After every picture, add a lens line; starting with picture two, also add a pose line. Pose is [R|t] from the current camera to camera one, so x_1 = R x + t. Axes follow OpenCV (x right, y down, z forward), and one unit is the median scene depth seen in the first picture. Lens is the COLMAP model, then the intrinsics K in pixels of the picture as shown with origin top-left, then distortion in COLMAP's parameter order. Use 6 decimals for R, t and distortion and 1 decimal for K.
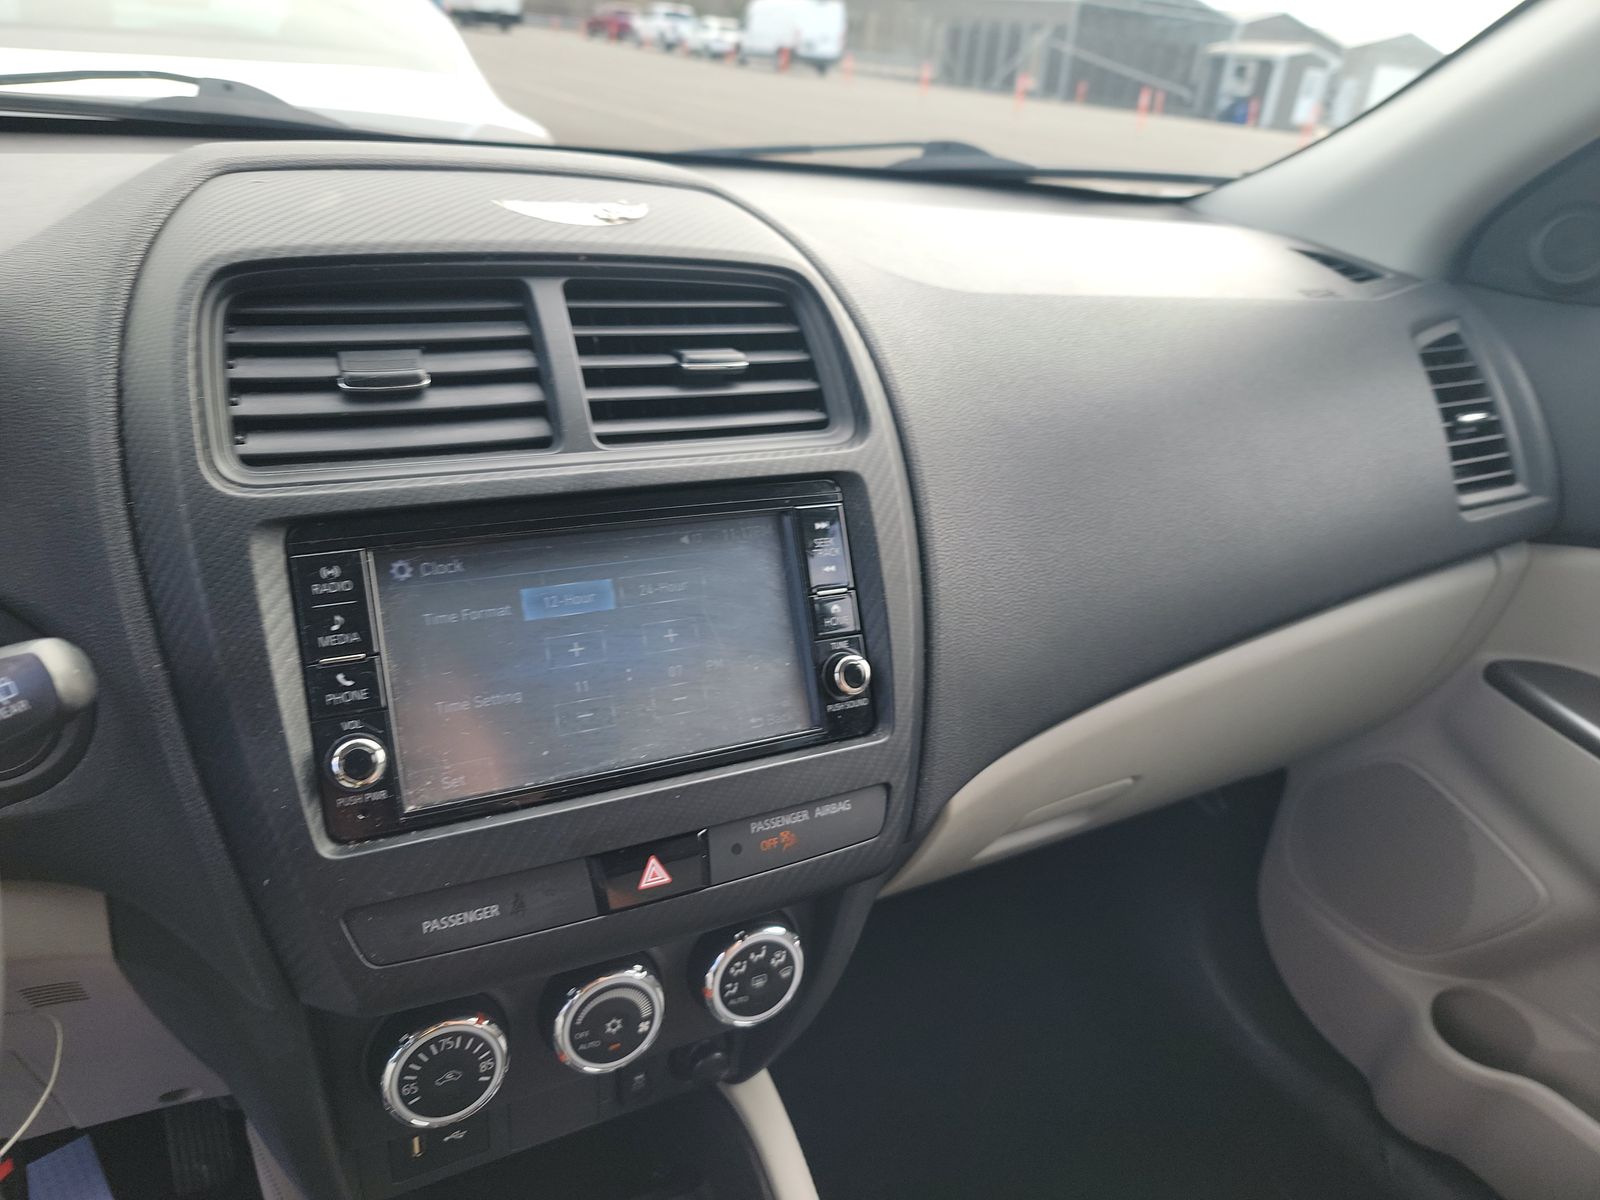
lens RADIAL K [[1118.0, 0, 851.9], [0, 1118.0, 603.8], [0, 0, 1]] dist [0.021134, -0.002031]
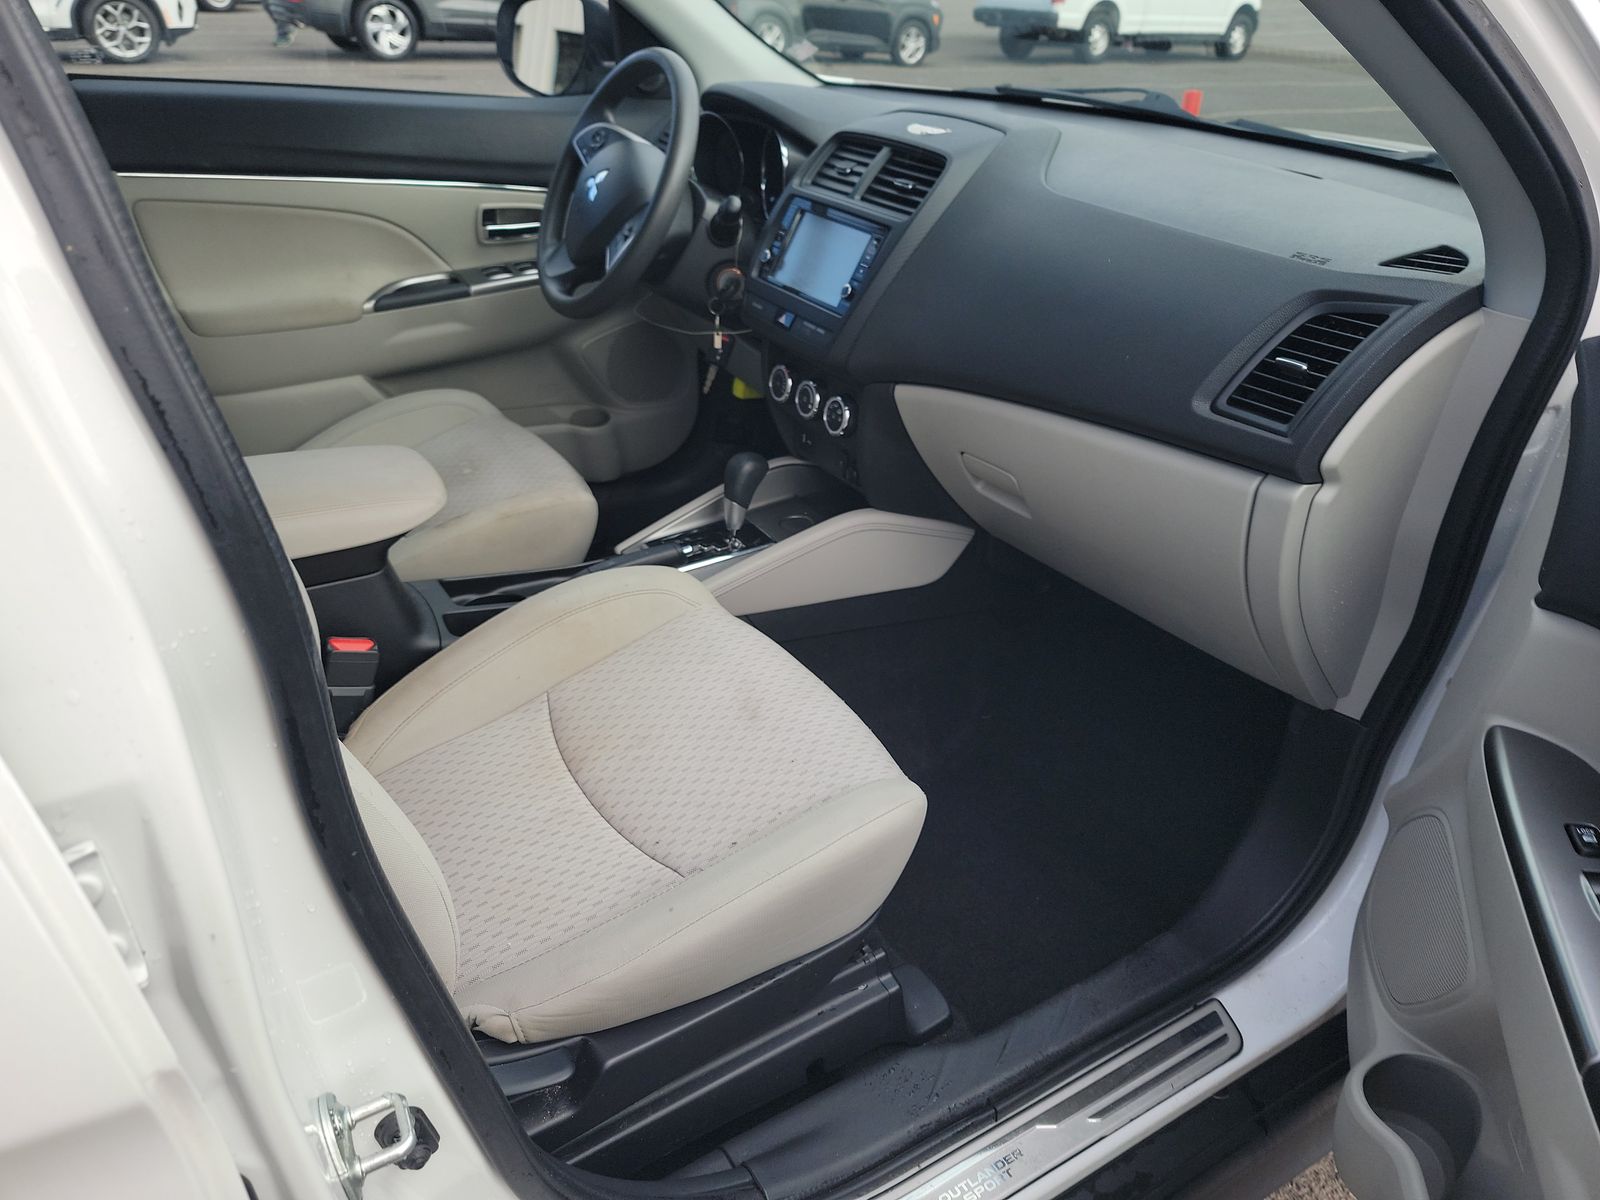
lens RADIAL K [[1118.0, 0, 851.9], [0, 1118.0, 603.8], [0, 0, 1]] dist [0.021134, -0.002031]
pose [[0.100664, 0.419396, -0.902205, 2.911257], [-0.450124, 0.827895, 0.334630, -0.238097], [0.887274, 0.372419, 0.272120, 0.547797]]
